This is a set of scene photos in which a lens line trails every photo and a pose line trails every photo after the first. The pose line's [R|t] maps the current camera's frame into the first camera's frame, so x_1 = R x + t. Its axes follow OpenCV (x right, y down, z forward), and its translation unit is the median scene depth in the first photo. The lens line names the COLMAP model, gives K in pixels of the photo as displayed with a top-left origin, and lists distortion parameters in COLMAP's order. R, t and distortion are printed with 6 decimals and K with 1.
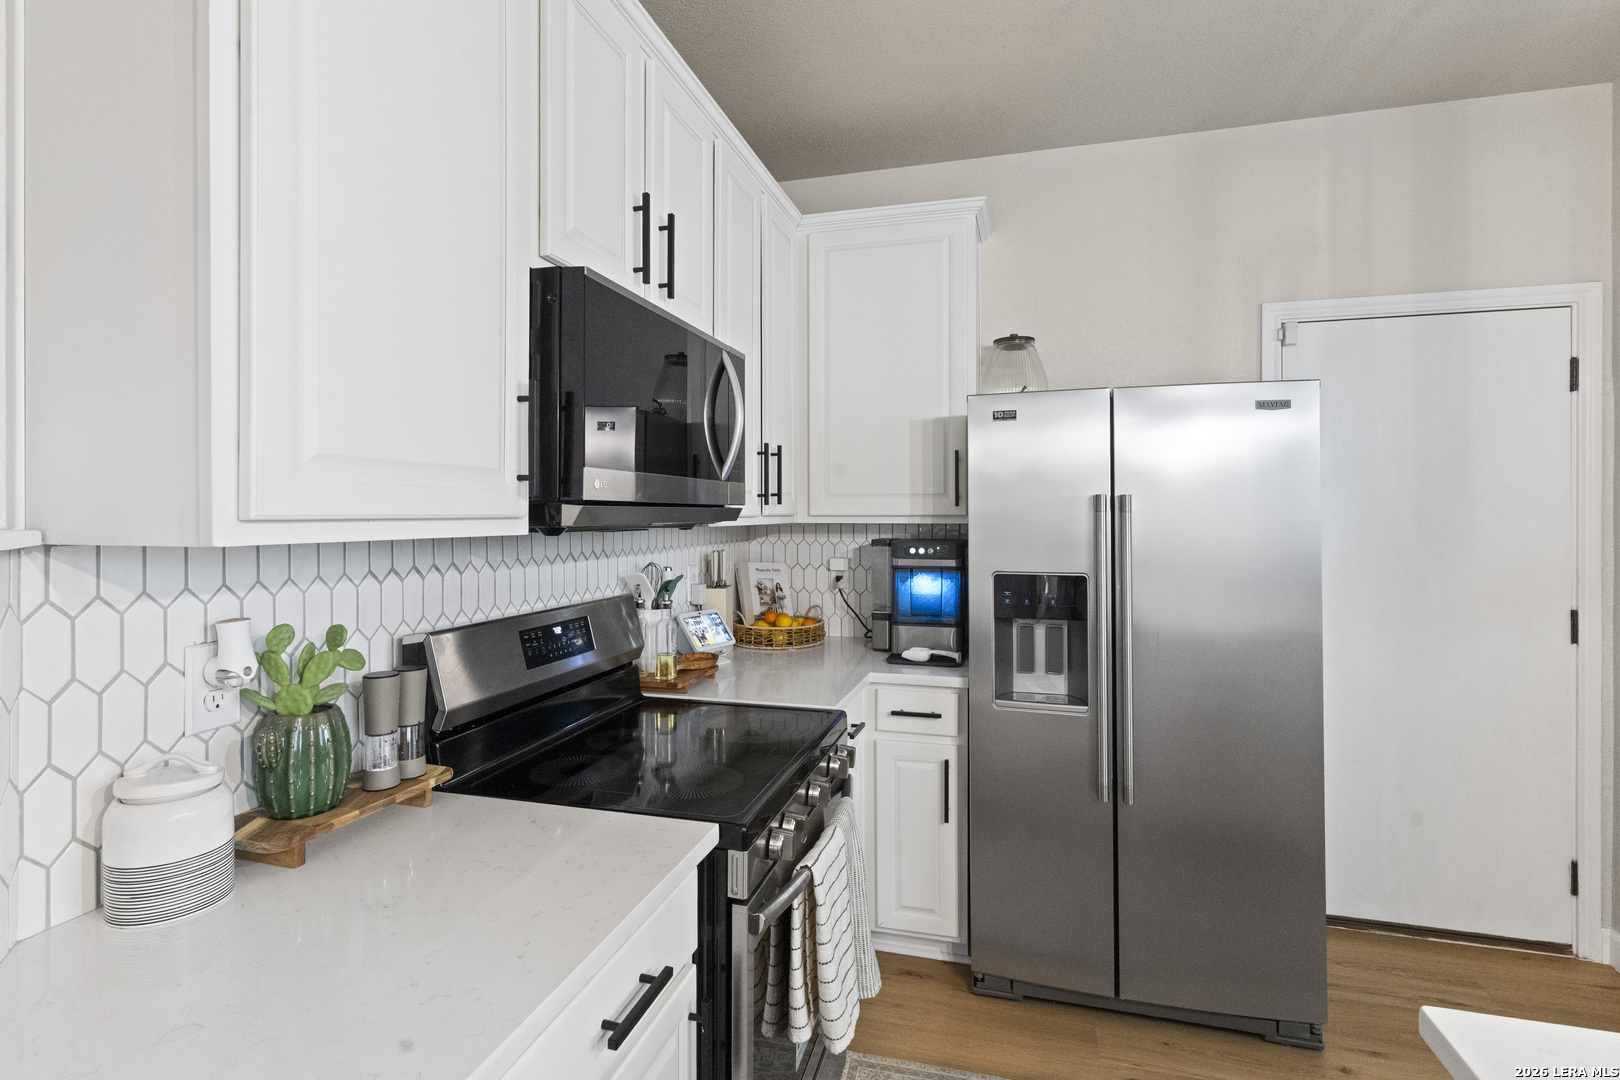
lens RADIAL K [[773.3, 0, 815.5], [0, 773.3, 532.7], [0, 0, 1]] dist [0.002174, 0.000234]
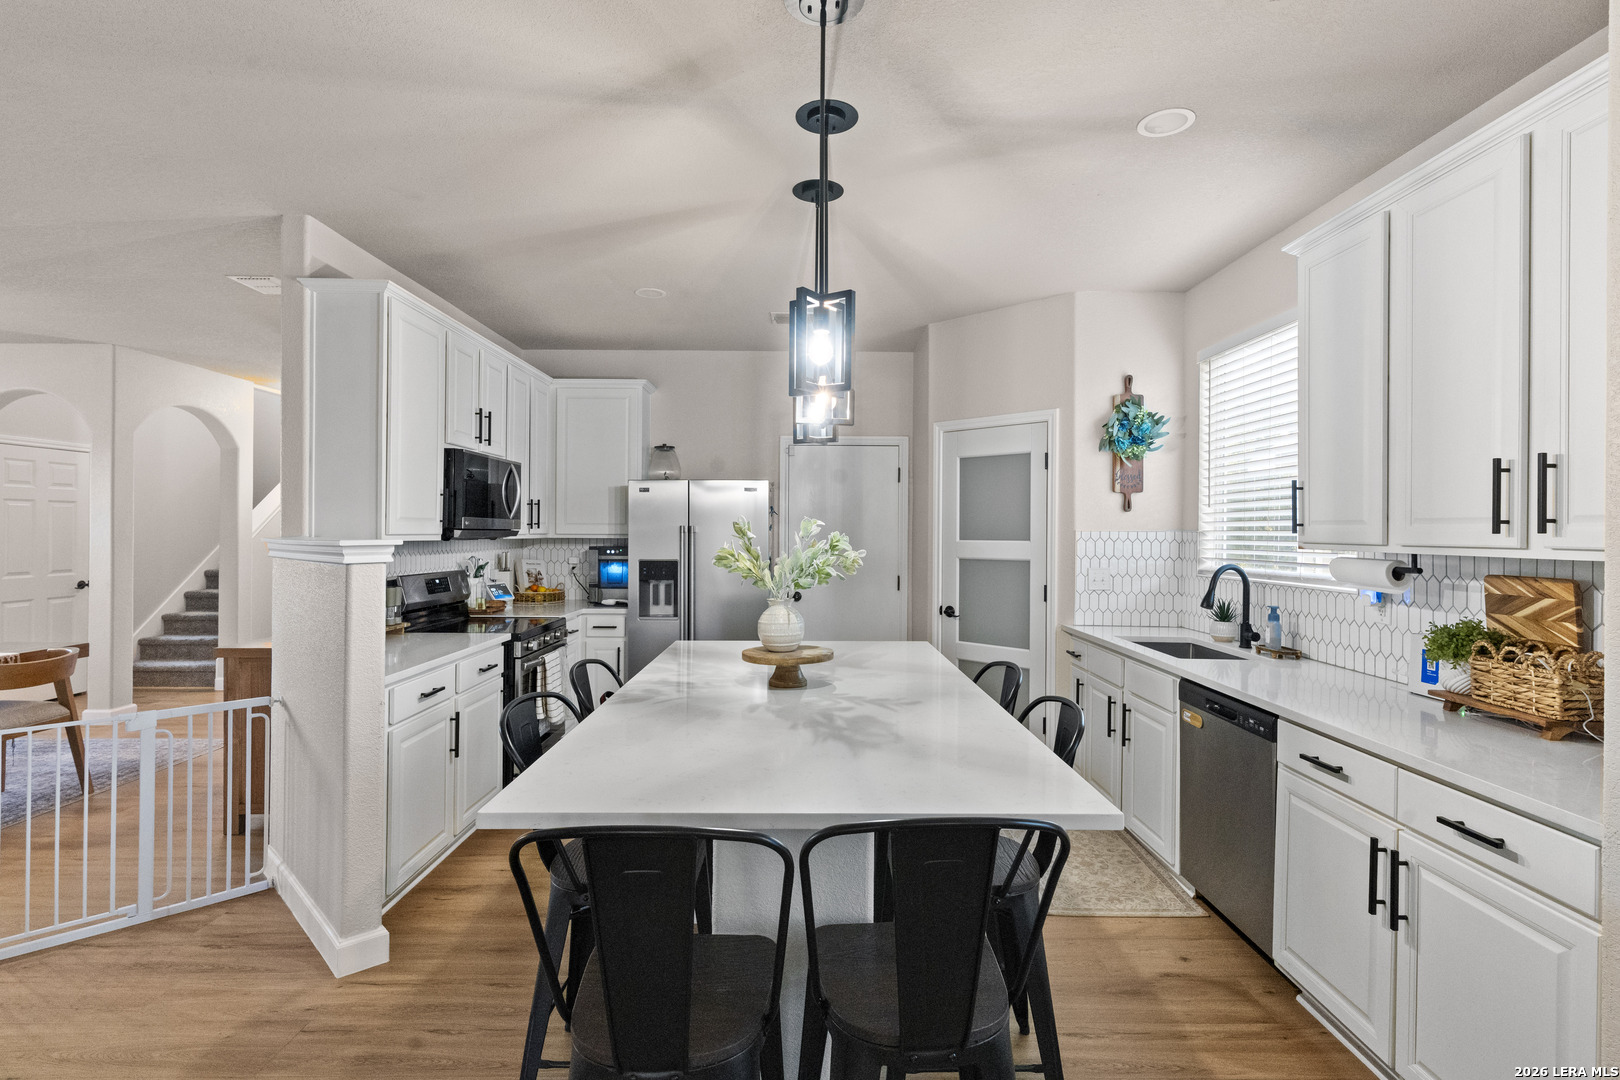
lens RADIAL K [[773.3, 0, 815.5], [0, 773.3, 532.7], [0, 0, 1]] dist [0.002174, 0.000234]
pose [[0.962143, 0.006393, 0.272472, 0.106481], [0.000020, 0.999723, -0.023529, 0.023740], [-0.272547, 0.022643, 0.961876, -1.232612]]
